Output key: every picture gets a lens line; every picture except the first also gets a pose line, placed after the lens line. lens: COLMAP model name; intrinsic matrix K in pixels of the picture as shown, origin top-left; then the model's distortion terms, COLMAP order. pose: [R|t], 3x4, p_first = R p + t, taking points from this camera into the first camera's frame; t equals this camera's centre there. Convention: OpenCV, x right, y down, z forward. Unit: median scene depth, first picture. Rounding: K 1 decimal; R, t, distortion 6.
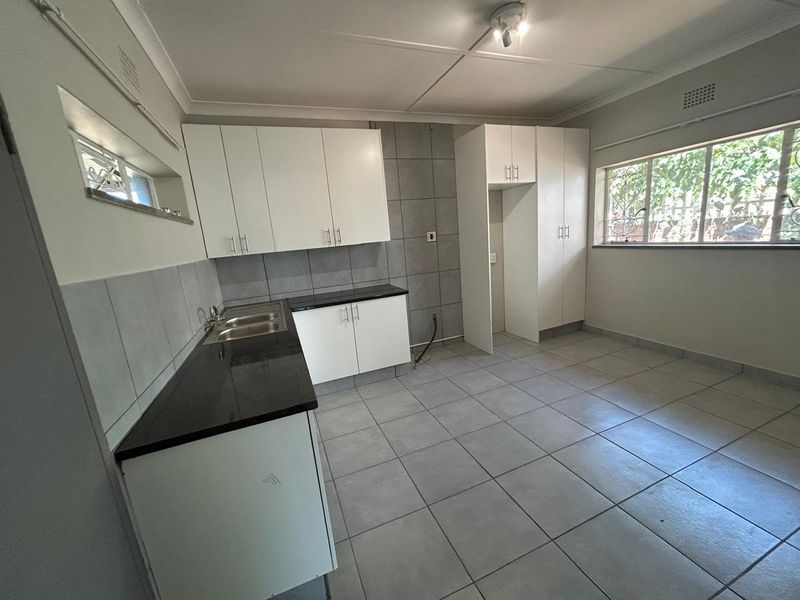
lens RADIAL K [[321.3, 0, 400.2], [0, 321.3, 299.2], [0, 0, 1]] dist [0.004294, 0.000356]
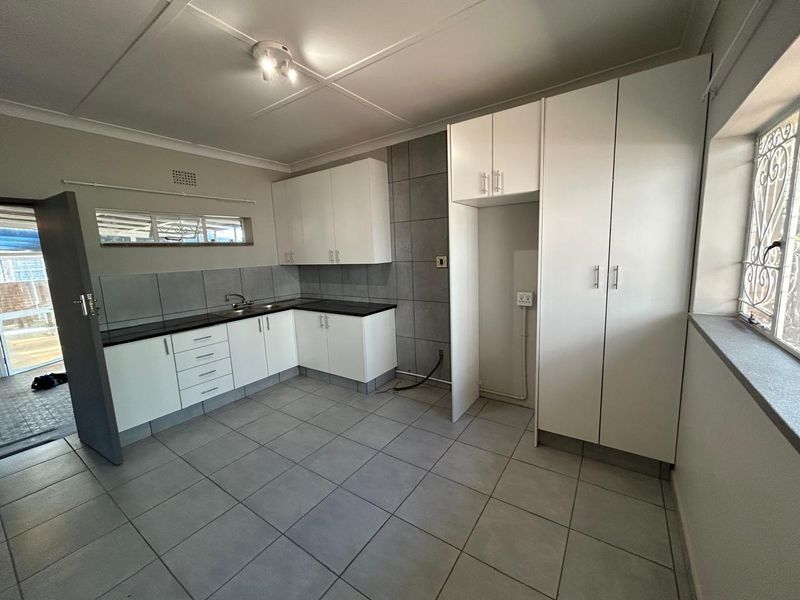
lens RADIAL K [[321.3, 0, 398.6], [0, 321.3, 299.3], [0, 0, 1]] dist [0.004294, 0.000356]
pose [[0.552433, 0.188239, -0.812025, 0.812018], [-0.177167, 0.978425, 0.106283, -0.179475], [0.814512, 0.085149, 0.573864, 0.448806]]
